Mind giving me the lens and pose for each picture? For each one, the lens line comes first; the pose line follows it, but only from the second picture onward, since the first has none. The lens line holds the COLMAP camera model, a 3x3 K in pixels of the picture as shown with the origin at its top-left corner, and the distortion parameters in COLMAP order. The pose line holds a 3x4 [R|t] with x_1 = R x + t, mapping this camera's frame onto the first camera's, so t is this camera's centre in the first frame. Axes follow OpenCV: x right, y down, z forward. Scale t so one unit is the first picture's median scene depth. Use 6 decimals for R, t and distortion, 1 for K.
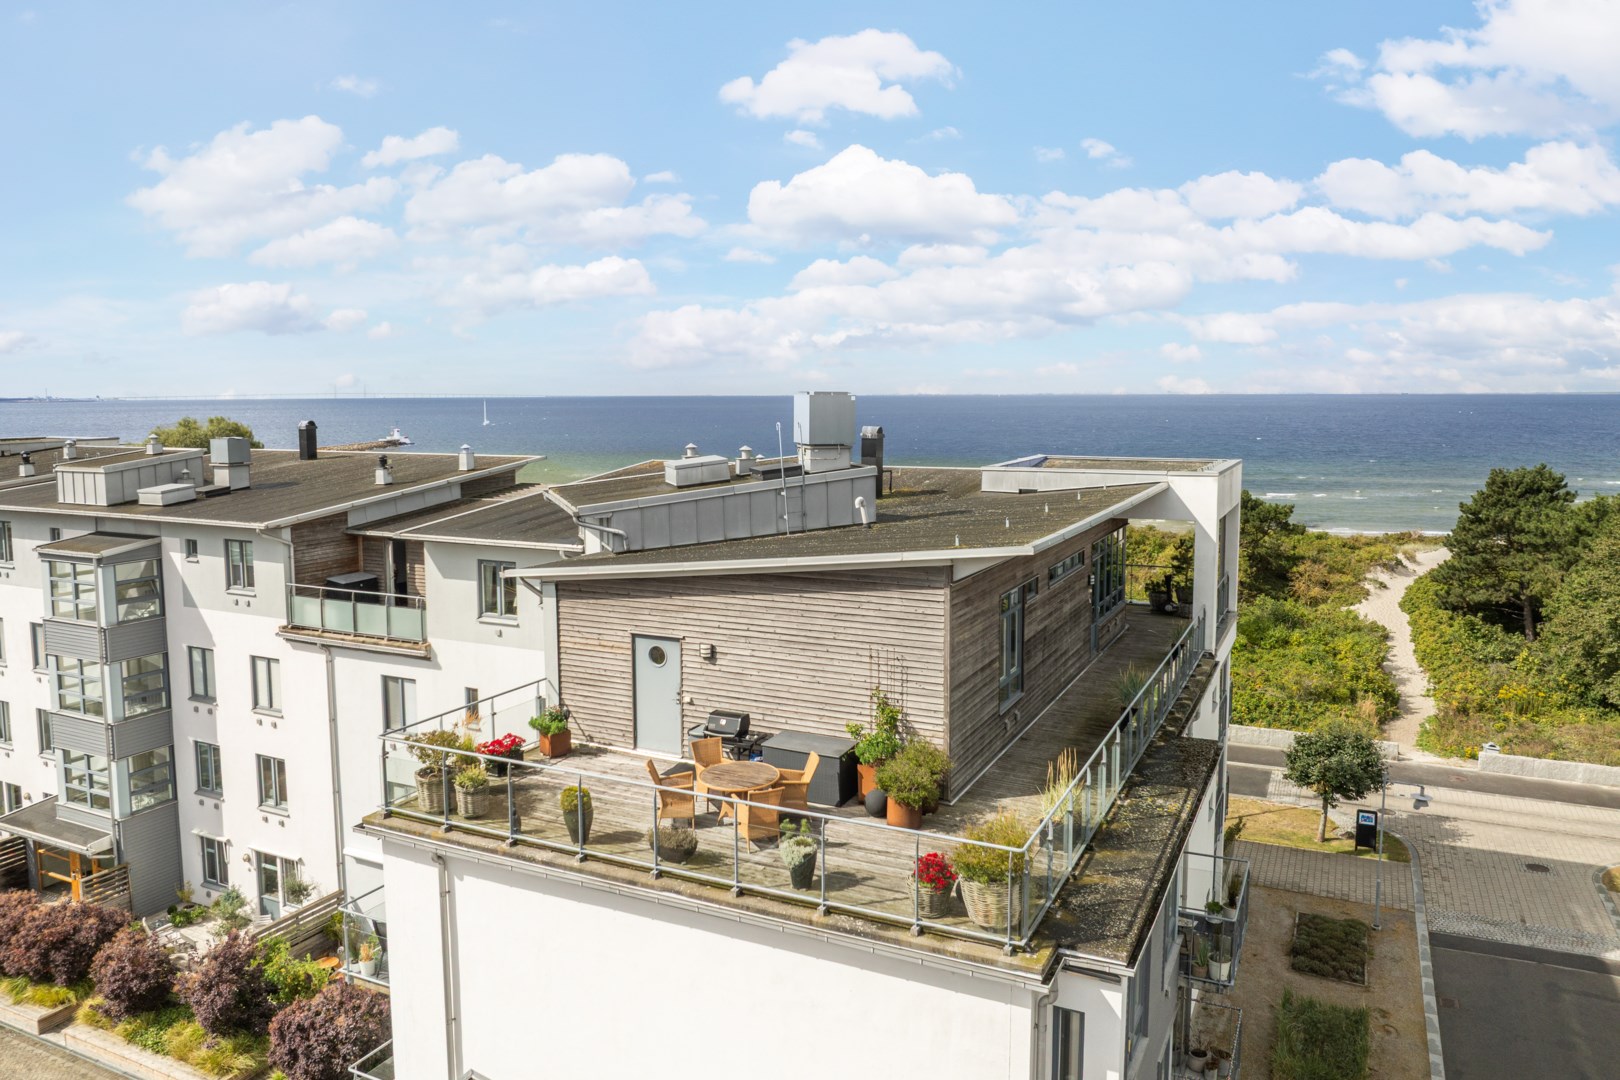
lens RADIAL K [[1143.0, 0, 817.3], [0, 1143.0, 498.7], [0, 0, 1]] dist [-0.043181, 0.016906]
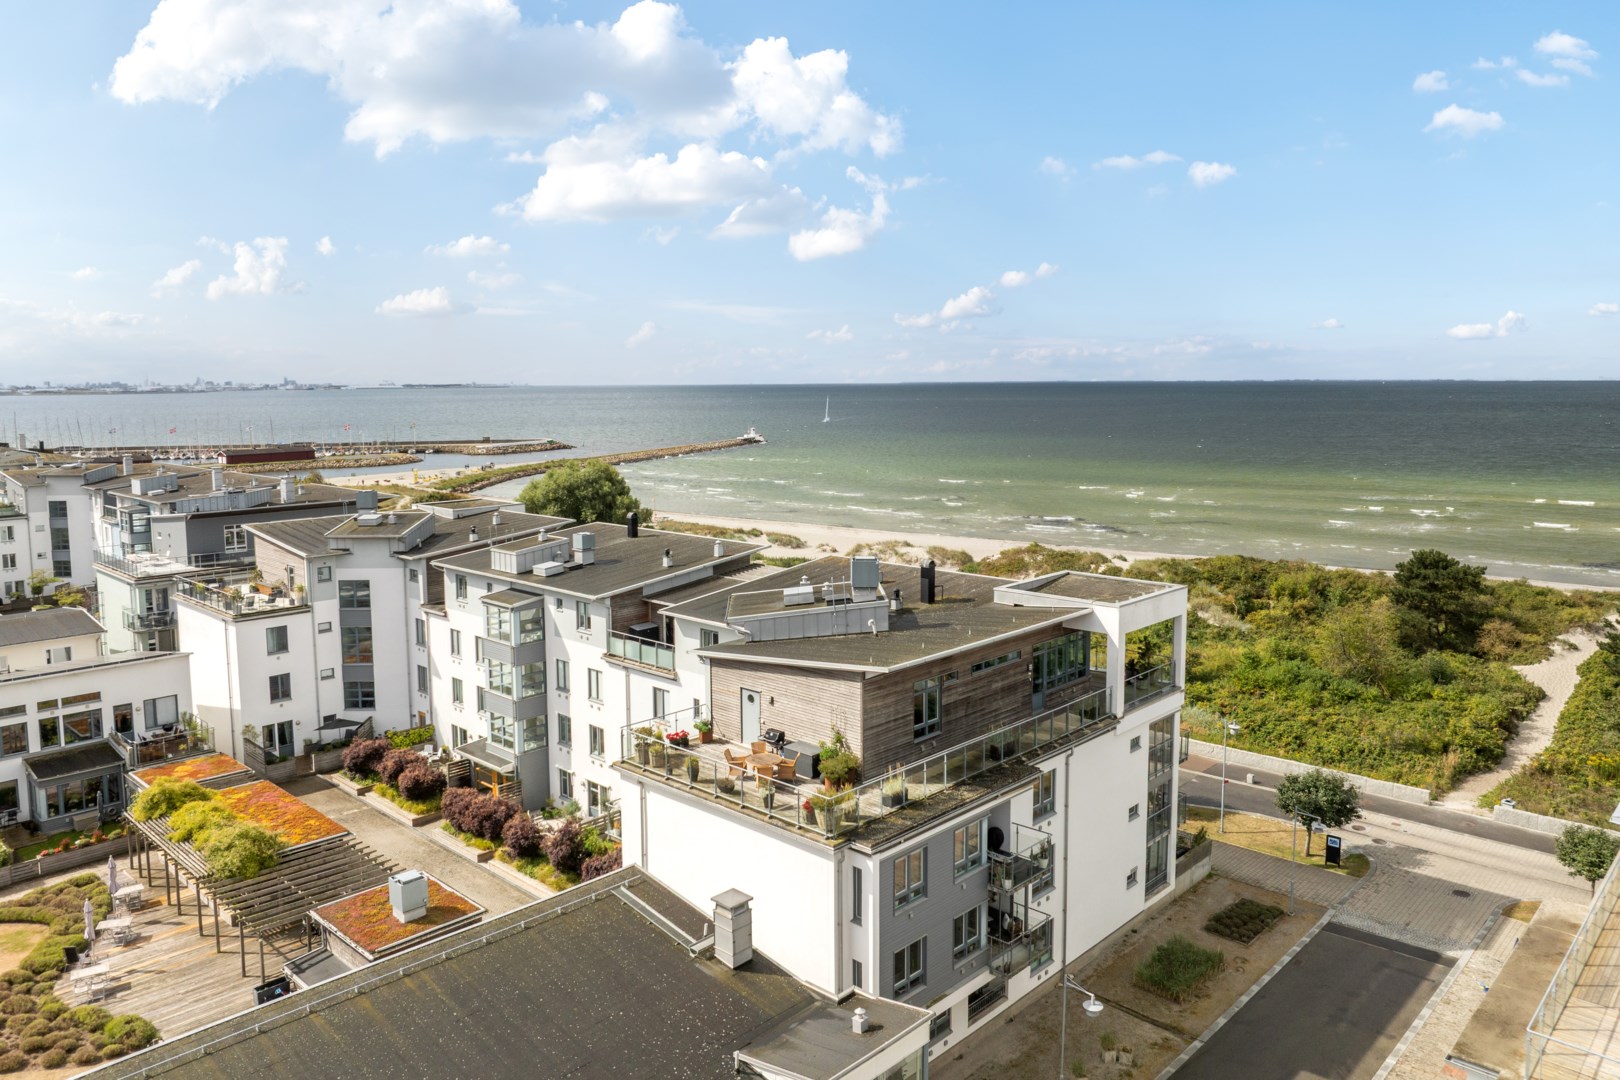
lens RADIAL K [[1143.0, 0, 826.0], [0, 1143.0, 480.0], [0, 0, 1]] dist [-0.043181, 0.016906]
pose [[0.955546, 0.026212, -0.293673, 0.375499], [-0.027725, 0.999615, -0.000989, -0.167144], [0.293534, 0.009087, 0.955905, -0.602917]]
